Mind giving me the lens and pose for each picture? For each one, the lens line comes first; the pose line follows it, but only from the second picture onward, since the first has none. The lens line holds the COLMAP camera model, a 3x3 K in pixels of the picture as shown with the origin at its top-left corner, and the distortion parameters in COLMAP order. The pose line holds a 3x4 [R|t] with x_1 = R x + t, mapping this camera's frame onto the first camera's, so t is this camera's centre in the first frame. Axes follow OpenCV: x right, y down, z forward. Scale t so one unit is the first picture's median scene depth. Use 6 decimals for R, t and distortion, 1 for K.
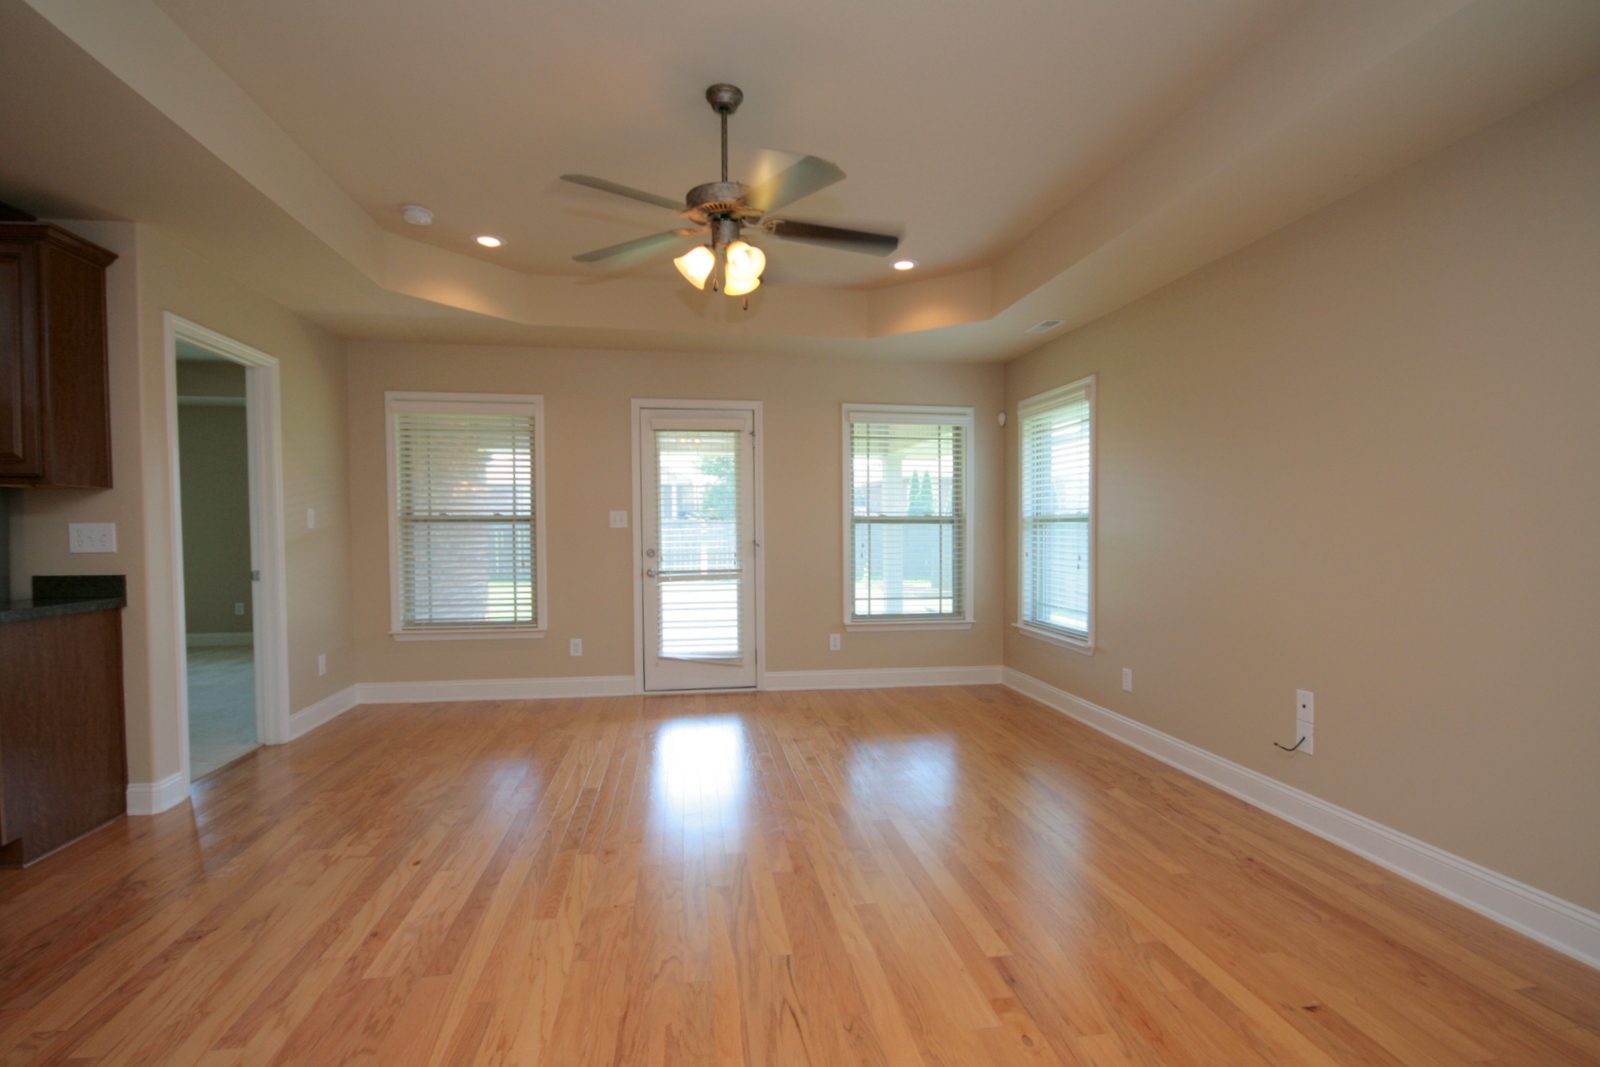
lens RADIAL K [[762.4, 0, 808.2], [0, 762.4, 553.4], [0, 0, 1]] dist [-0.007056, -0.000670]
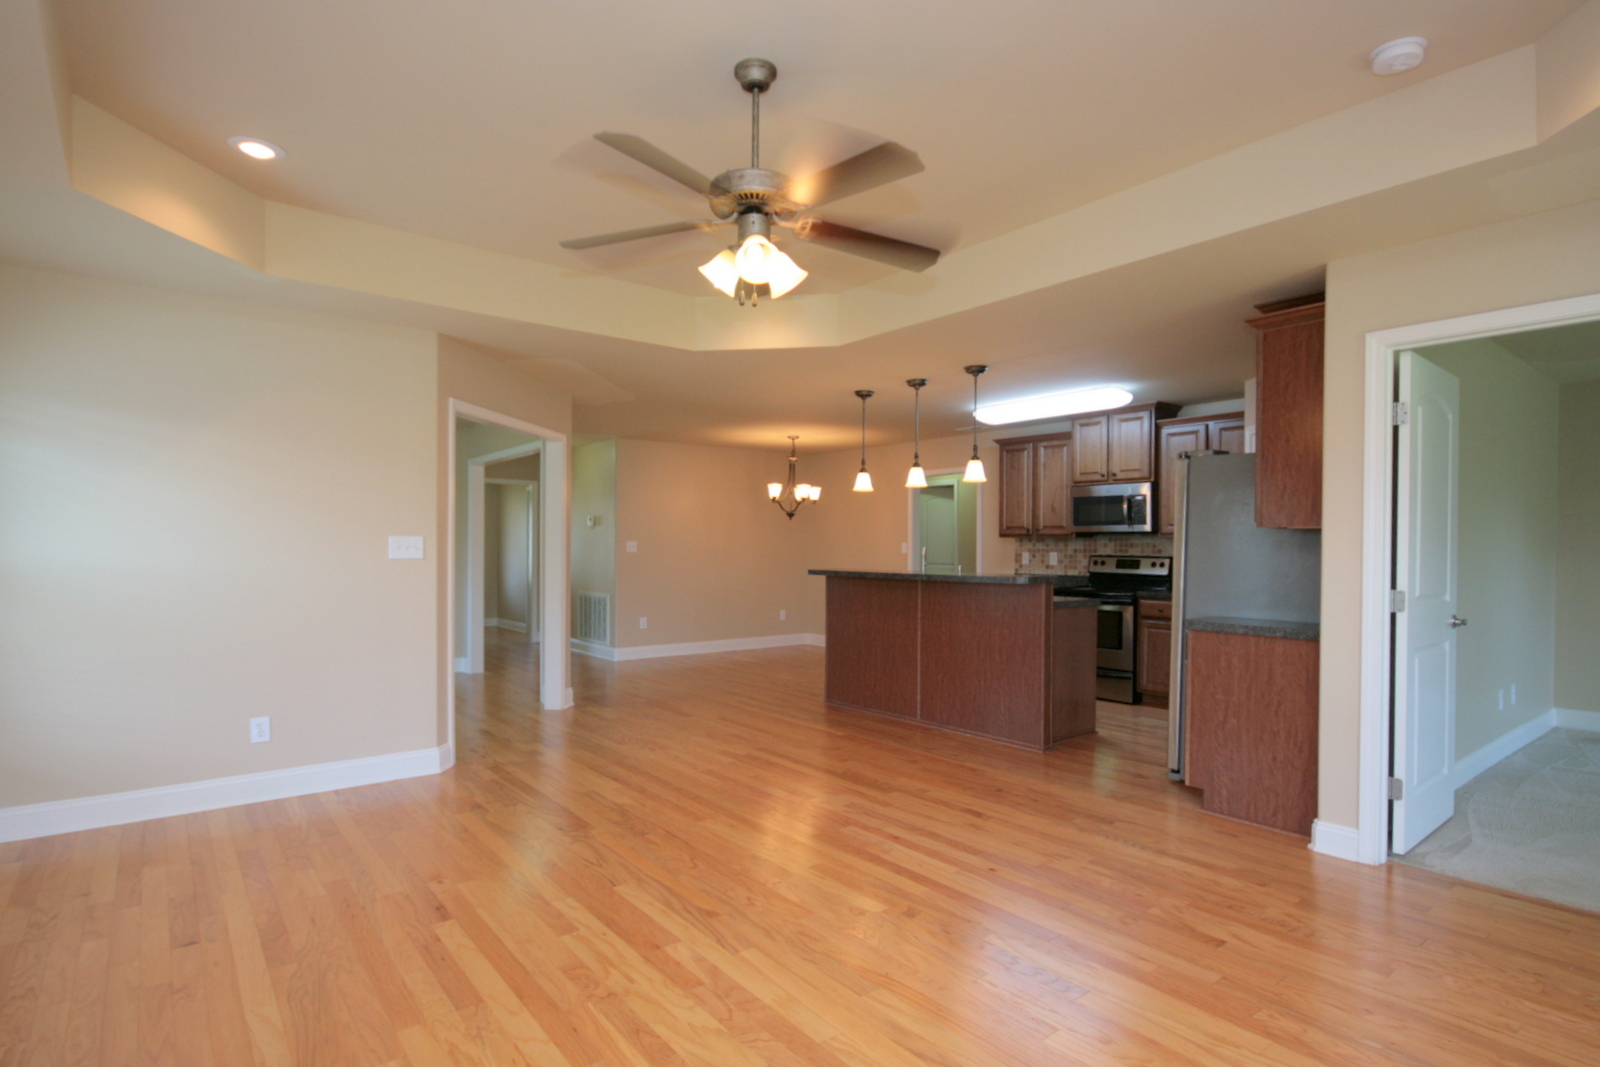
lens RADIAL K [[806.2, 0, 796.6], [0, 806.2, 551.3], [0, 0, 1]] dist [-0.000238, -0.000134]
pose [[-0.873294, 0.001764, -0.487191, 0.151992], [-0.017296, 0.999251, 0.034621, -0.045144], [0.486887, 0.038661, -0.872609, 0.938251]]
